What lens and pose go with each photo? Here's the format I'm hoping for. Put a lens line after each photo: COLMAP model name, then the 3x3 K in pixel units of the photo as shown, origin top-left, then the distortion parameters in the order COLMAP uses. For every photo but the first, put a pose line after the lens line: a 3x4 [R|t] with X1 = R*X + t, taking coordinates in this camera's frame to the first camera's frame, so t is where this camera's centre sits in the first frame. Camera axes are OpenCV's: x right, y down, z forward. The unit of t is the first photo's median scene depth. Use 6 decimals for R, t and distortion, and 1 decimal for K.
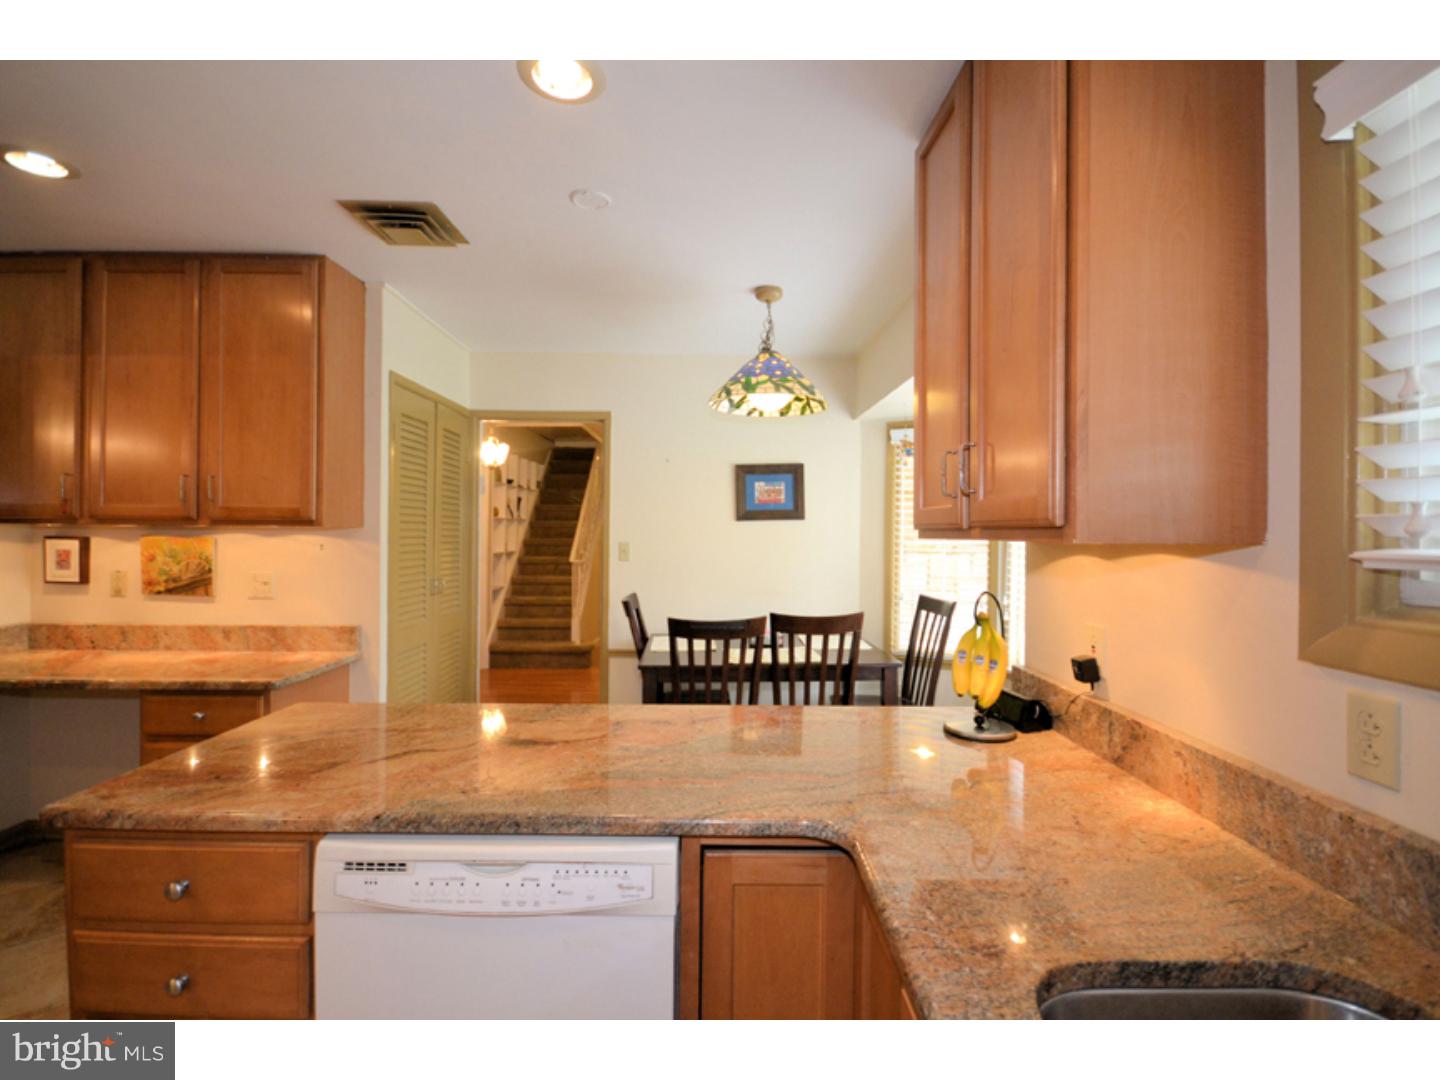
lens RADIAL K [[679.7, 0, 723.7], [0, 679.7, 547.5], [0, 0, 1]] dist [0.011821, -0.009518]
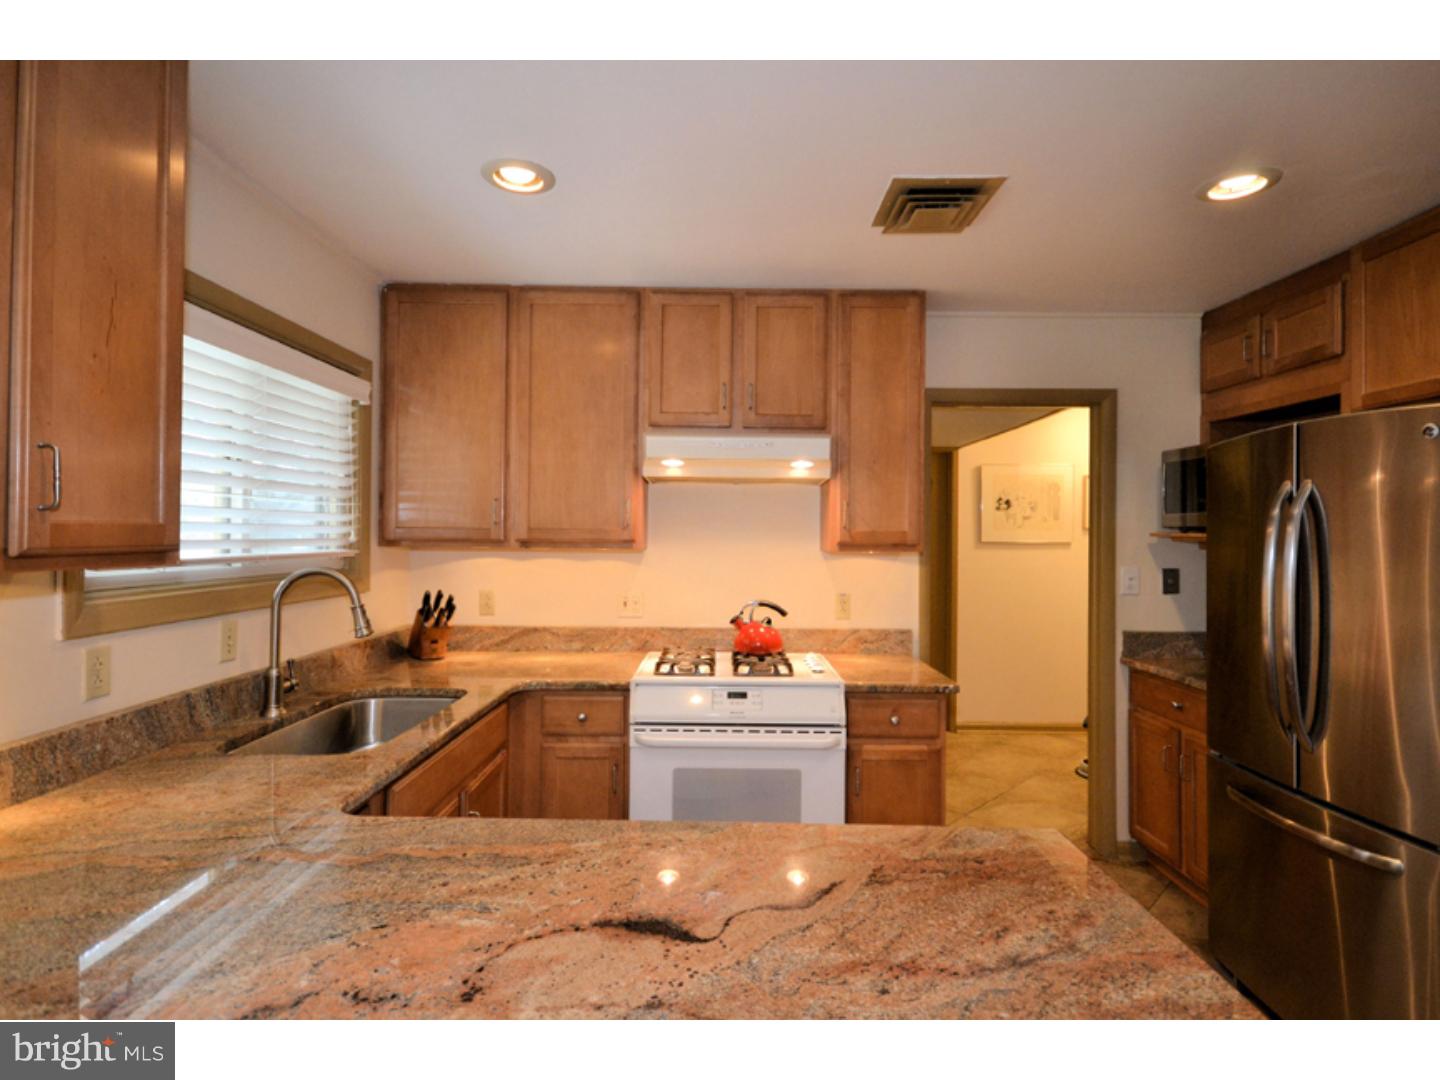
lens RADIAL K [[720.5, 0, 716.6], [0, 720.5, 531.3], [0, 0, 1]] dist [0.014306, -0.001066]
pose [[-0.999790, -0.017510, 0.010652, -0.390027], [-0.017279, 0.999622, 0.021377, -0.088288], [-0.011022, 0.021189, -0.999715, 1.789974]]
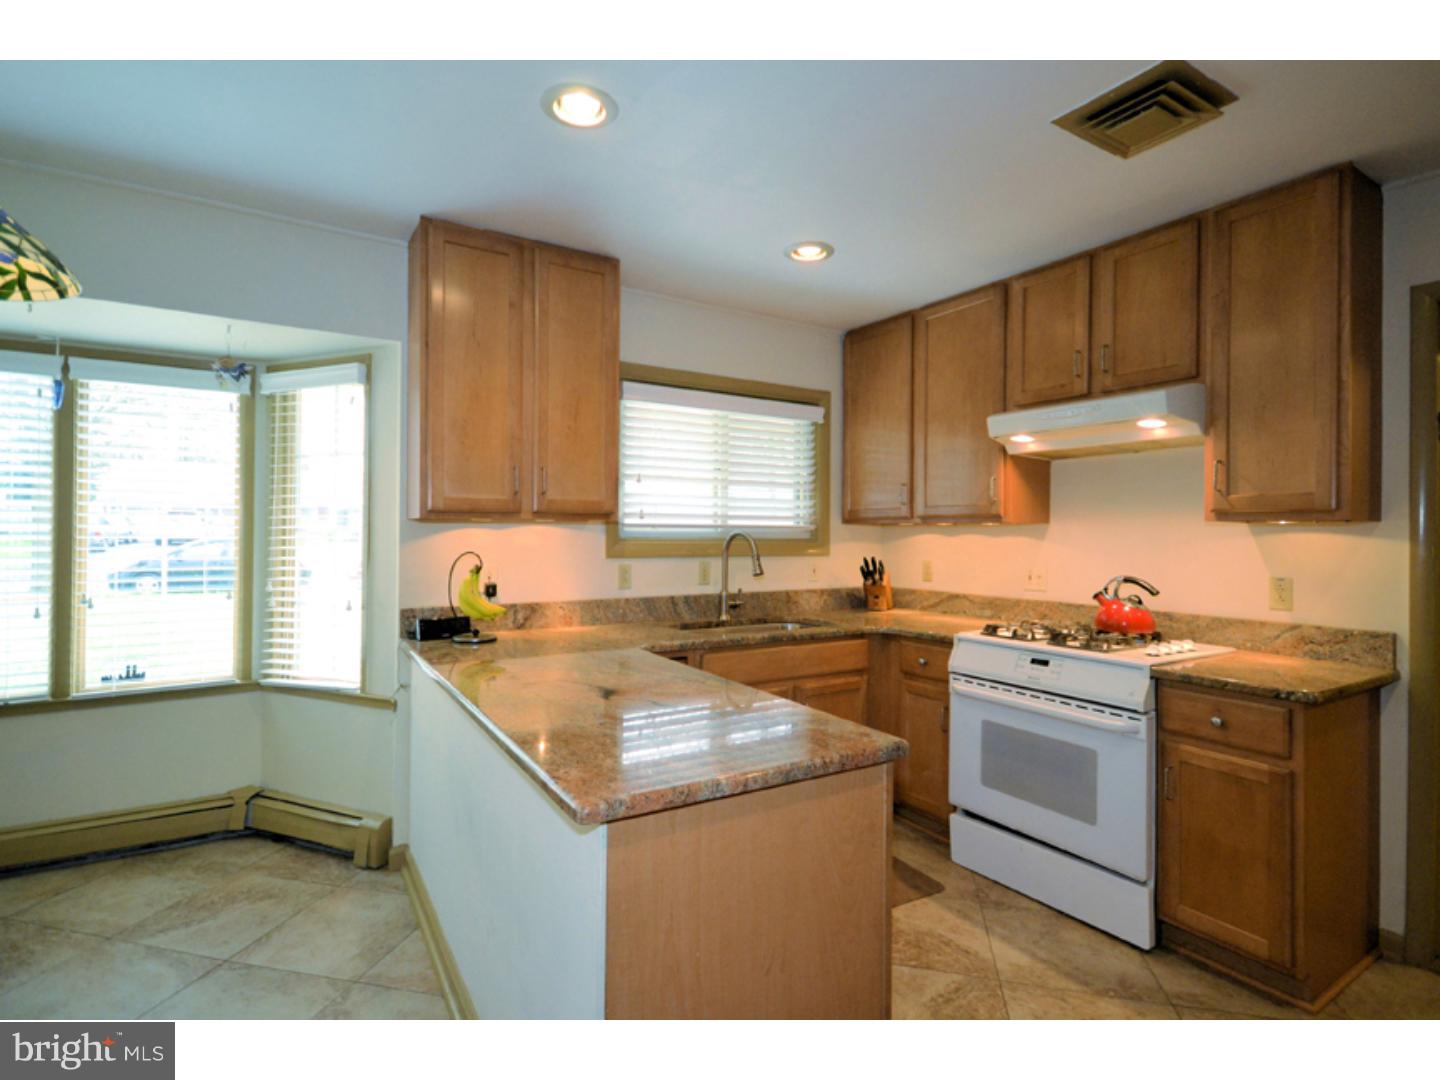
lens RADIAL K [[720.5, 0, 732.7], [0, 720.5, 527.4], [0, 0, 1]] dist [0.014306, -0.001066]
pose [[-0.537171, -0.005718, 0.843454, -1.596234], [0.010411, 0.999856, 0.013408, -0.010583], [-0.843409, 0.015984, -0.537034, 1.617080]]
